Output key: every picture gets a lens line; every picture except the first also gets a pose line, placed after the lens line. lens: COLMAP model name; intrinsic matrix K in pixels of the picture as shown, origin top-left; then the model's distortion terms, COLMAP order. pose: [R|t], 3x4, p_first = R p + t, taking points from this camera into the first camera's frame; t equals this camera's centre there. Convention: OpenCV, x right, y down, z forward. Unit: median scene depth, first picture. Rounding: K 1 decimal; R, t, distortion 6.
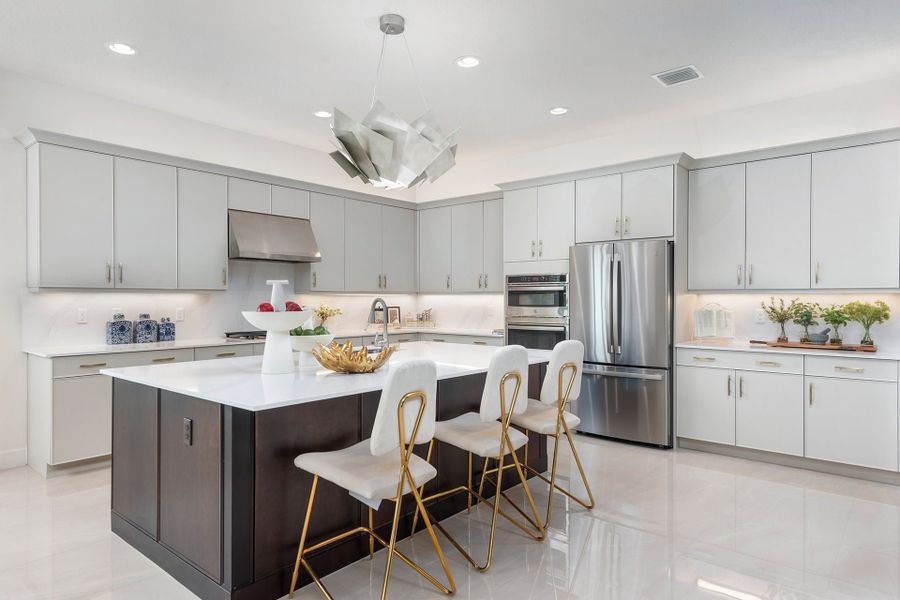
lens RADIAL K [[562.7, 0, 453.4], [0, 562.7, 297.2], [0, 0, 1]] dist [0.041803, -0.004769]
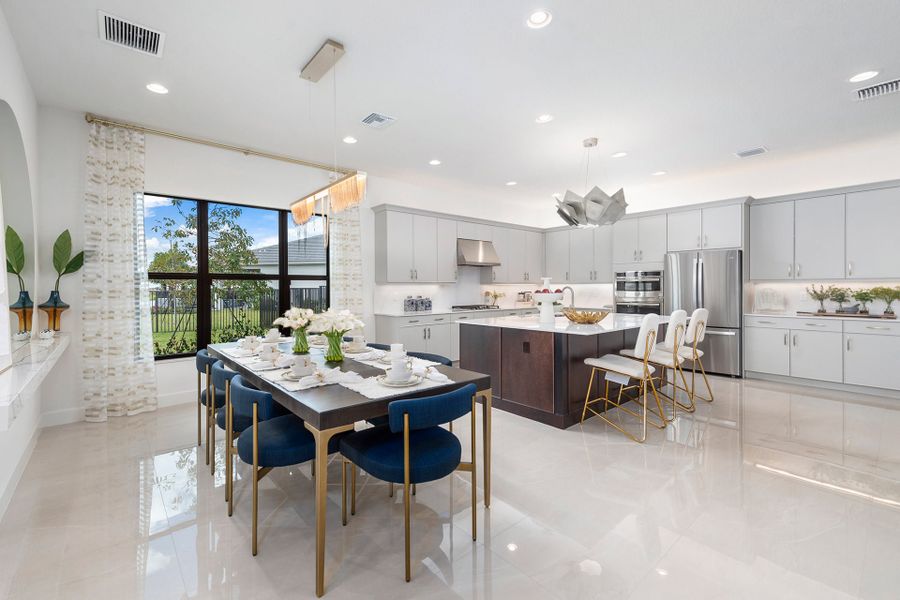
lens RADIAL K [[409.6, 0, 427.9], [0, 409.6, 284.7], [0, 0, 1]] dist [0.040556, -0.000602]
pose [[0.986948, -0.006866, -0.160891, -0.311361], [0.006351, 0.999973, -0.003715, -0.001110], [0.160912, 0.002645, 0.986965, -0.334818]]
